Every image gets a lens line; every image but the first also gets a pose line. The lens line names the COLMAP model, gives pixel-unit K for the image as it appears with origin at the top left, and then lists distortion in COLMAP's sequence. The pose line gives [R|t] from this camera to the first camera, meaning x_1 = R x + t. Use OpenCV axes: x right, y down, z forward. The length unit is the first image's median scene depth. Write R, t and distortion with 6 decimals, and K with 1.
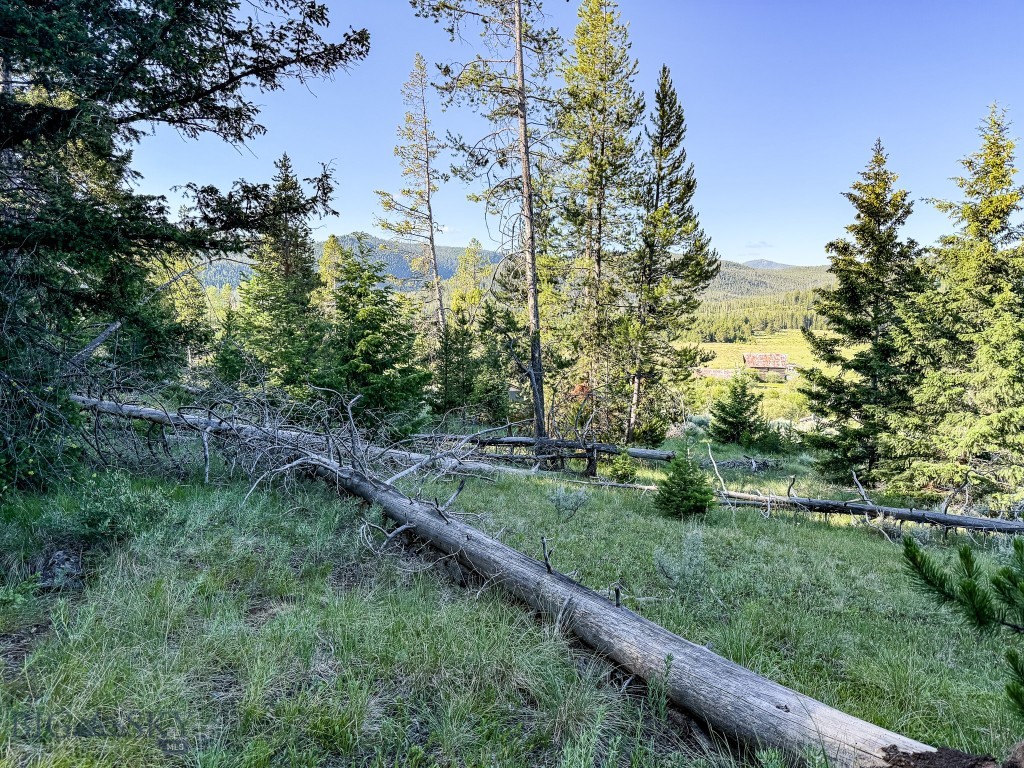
lens RADIAL K [[752.7, 0, 514.8], [0, 752.7, 382.1], [0, 0, 1]] dist [0.063021, -0.068165]
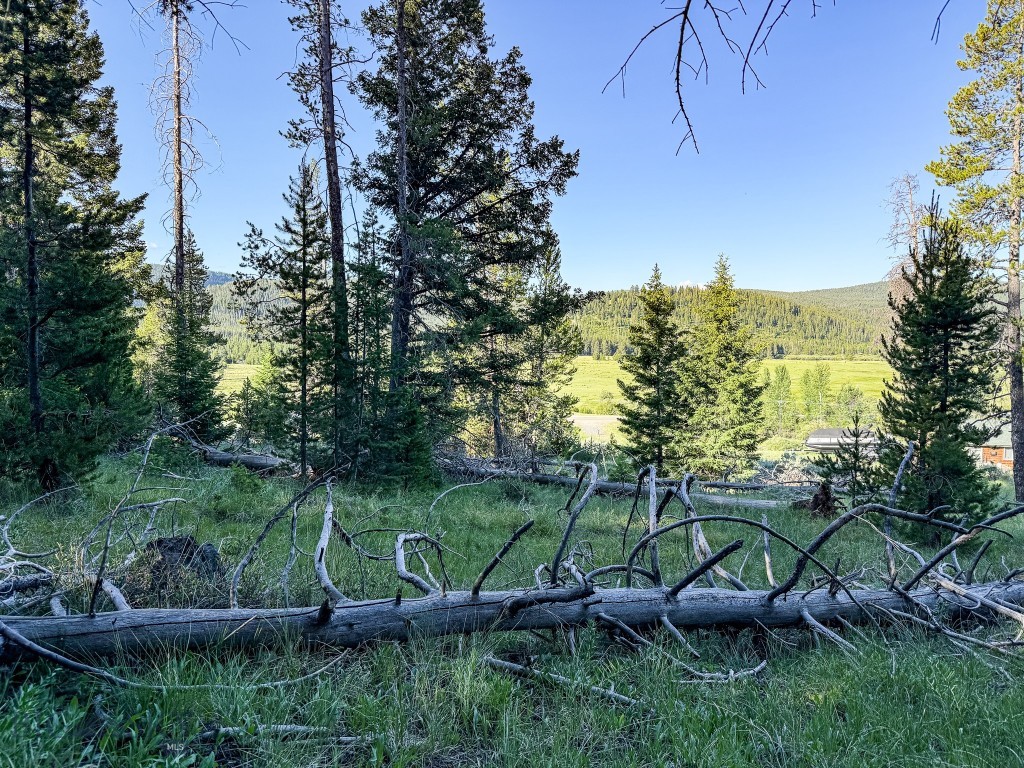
lens RADIAL K [[752.7, 0, 513.1], [0, 752.7, 390.2], [0, 0, 1]] dist [0.063021, -0.068165]
pose [[0.932632, -0.027769, 0.359760, -0.425909], [0.035410, 0.999265, -0.014664, -0.037407], [-0.359088, 0.026415, 0.932930, -0.419357]]
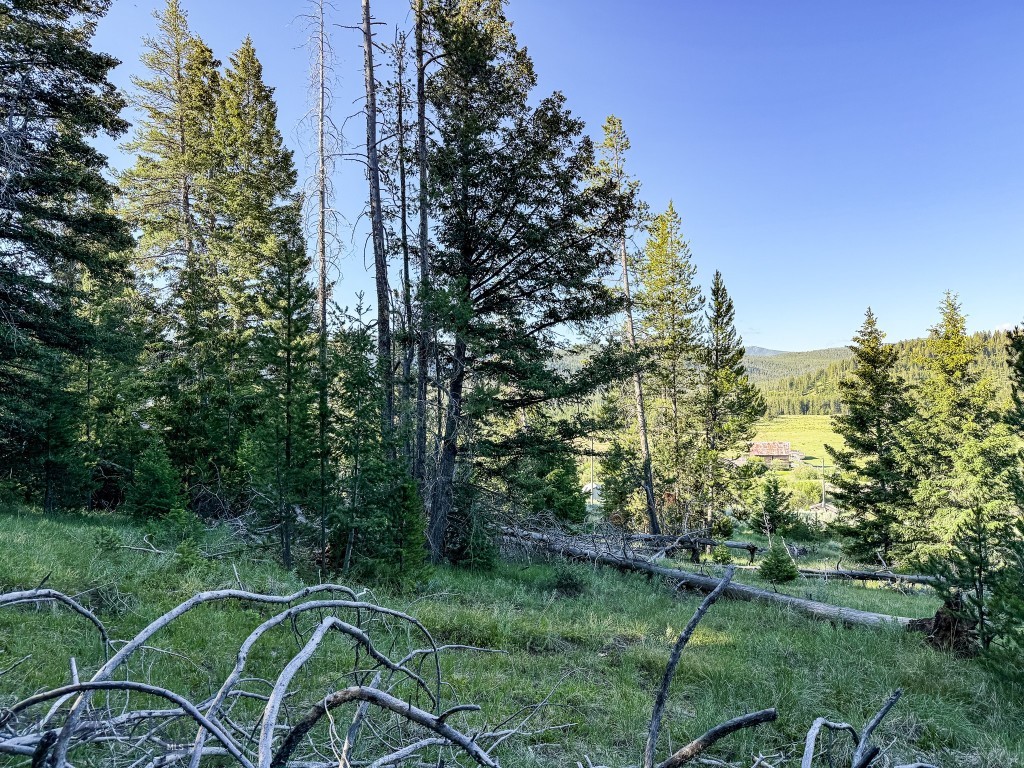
lens RADIAL K [[752.7, 0, 506.0], [0, 752.7, 378.4], [0, 0, 1]] dist [0.063021, -0.068165]
pose [[0.999497, -0.031522, -0.003624, -0.194525], [0.030815, 0.991575, -0.125818, -0.040264], [0.007560, 0.125642, 0.992047, -0.387902]]
